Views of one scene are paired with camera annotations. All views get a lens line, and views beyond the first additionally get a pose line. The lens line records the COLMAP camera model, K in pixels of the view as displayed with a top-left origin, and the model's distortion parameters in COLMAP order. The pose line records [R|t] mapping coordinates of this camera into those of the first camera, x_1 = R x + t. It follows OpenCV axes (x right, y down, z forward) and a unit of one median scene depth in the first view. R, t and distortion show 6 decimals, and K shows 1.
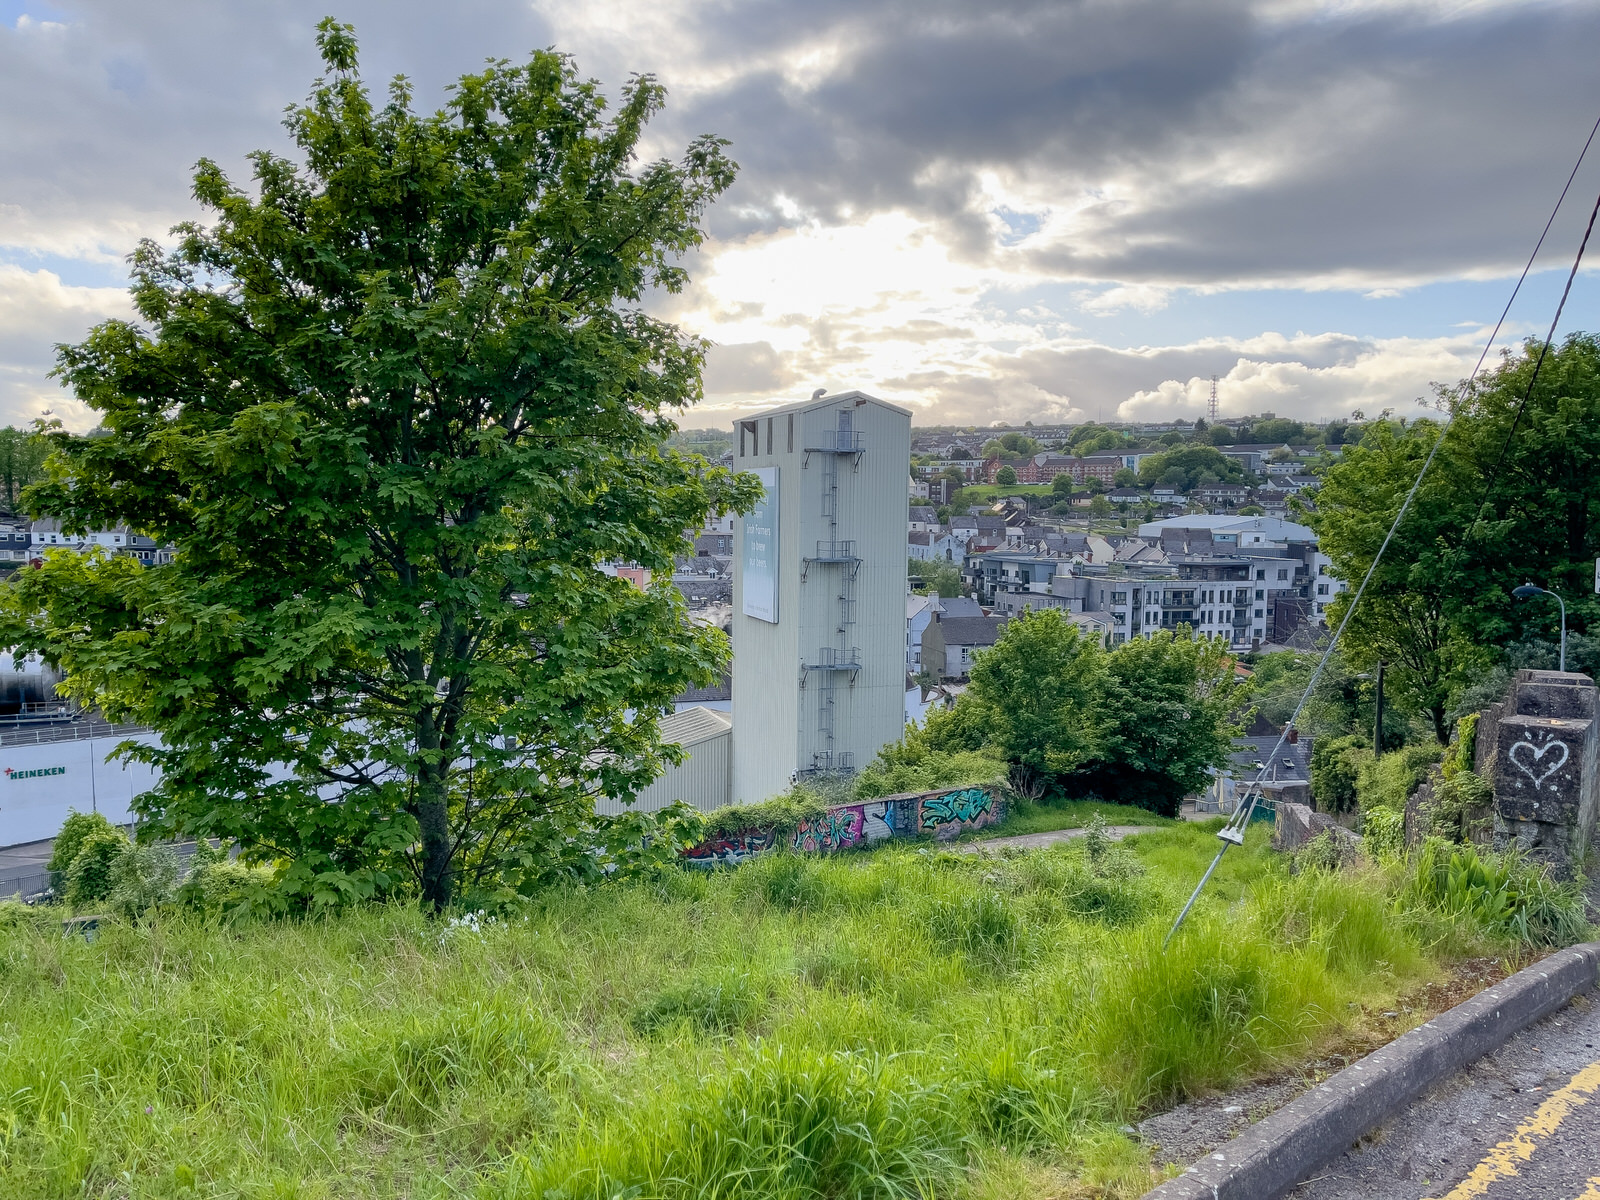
lens RADIAL K [[1197.7, 0, 800.0], [0, 1197.7, 600.0], [0, 0, 1]] dist [0.057546, -0.099672]
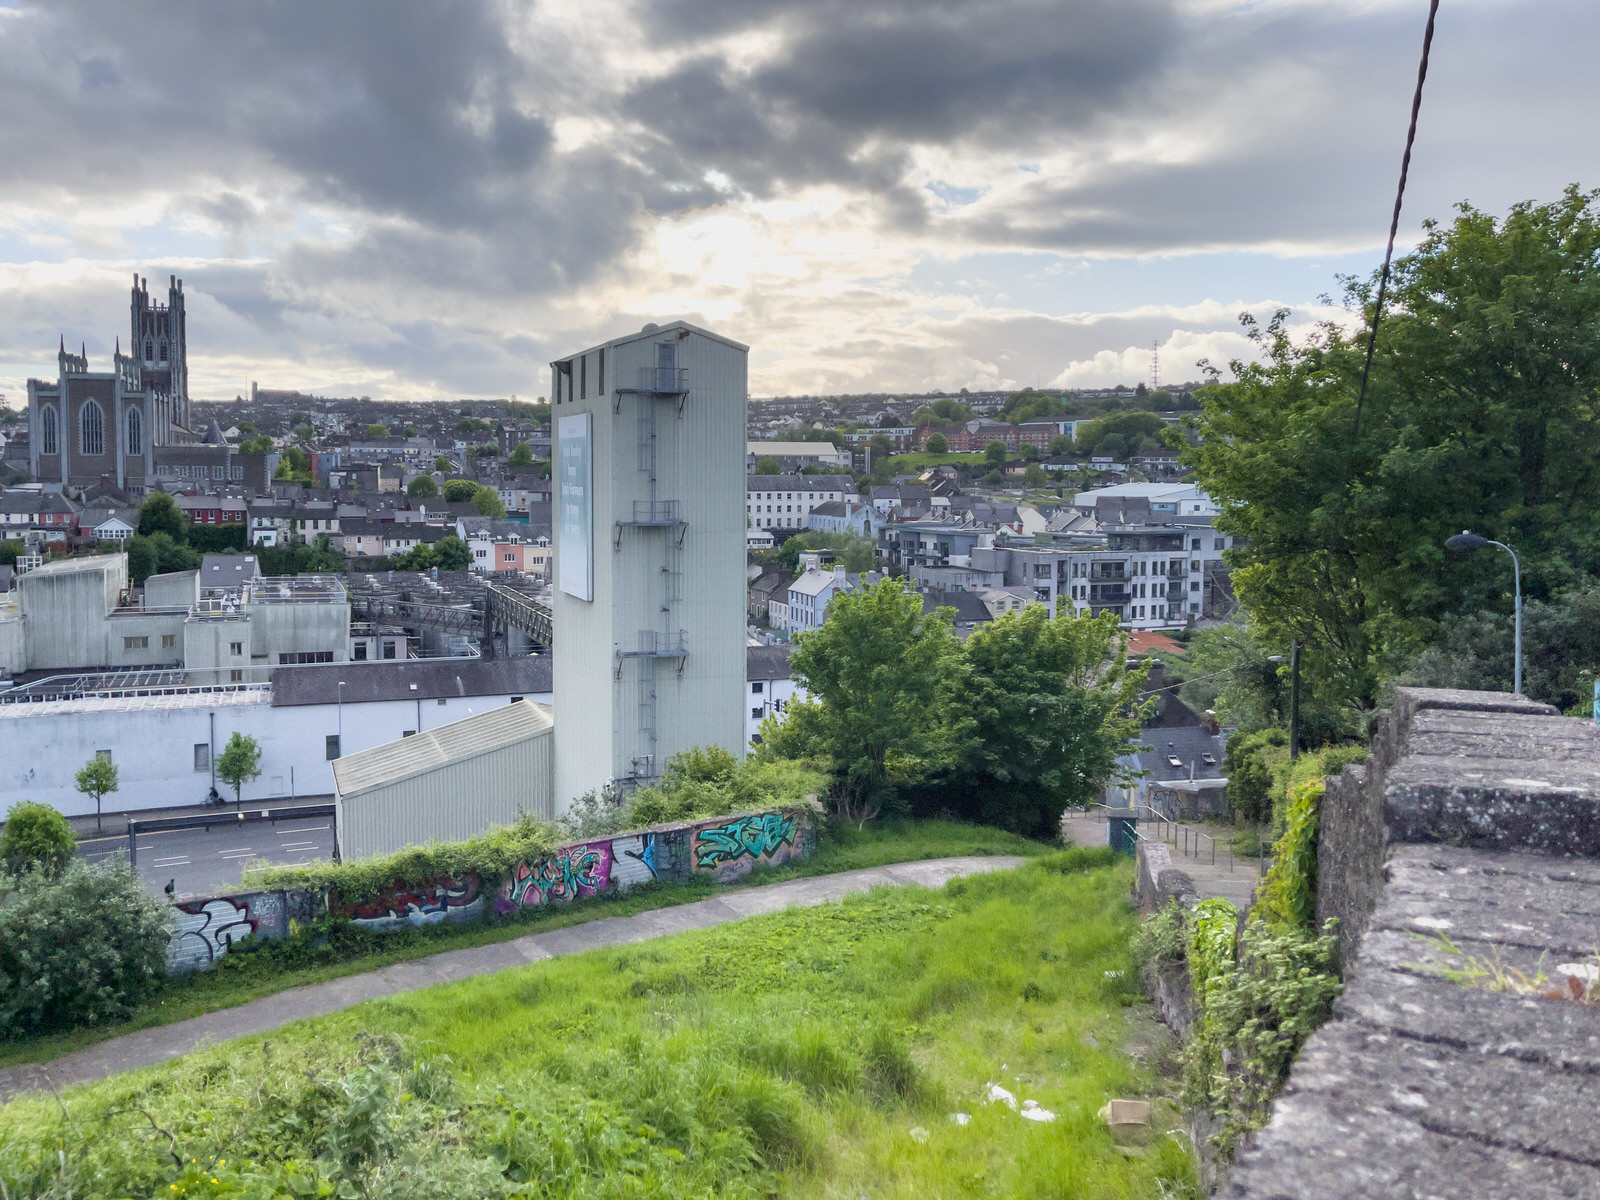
lens RADIAL K [[1175.1, 0, 797.8], [0, 1175.1, 543.3], [0, 0, 1]] dist [-0.045011, 0.036590]
pose [[0.999907, -0.009304, 0.009923, 0.070249], [0.009618, 0.999439, -0.032091, 0.004080], [-0.009619, 0.032183, 0.999436, 0.110935]]
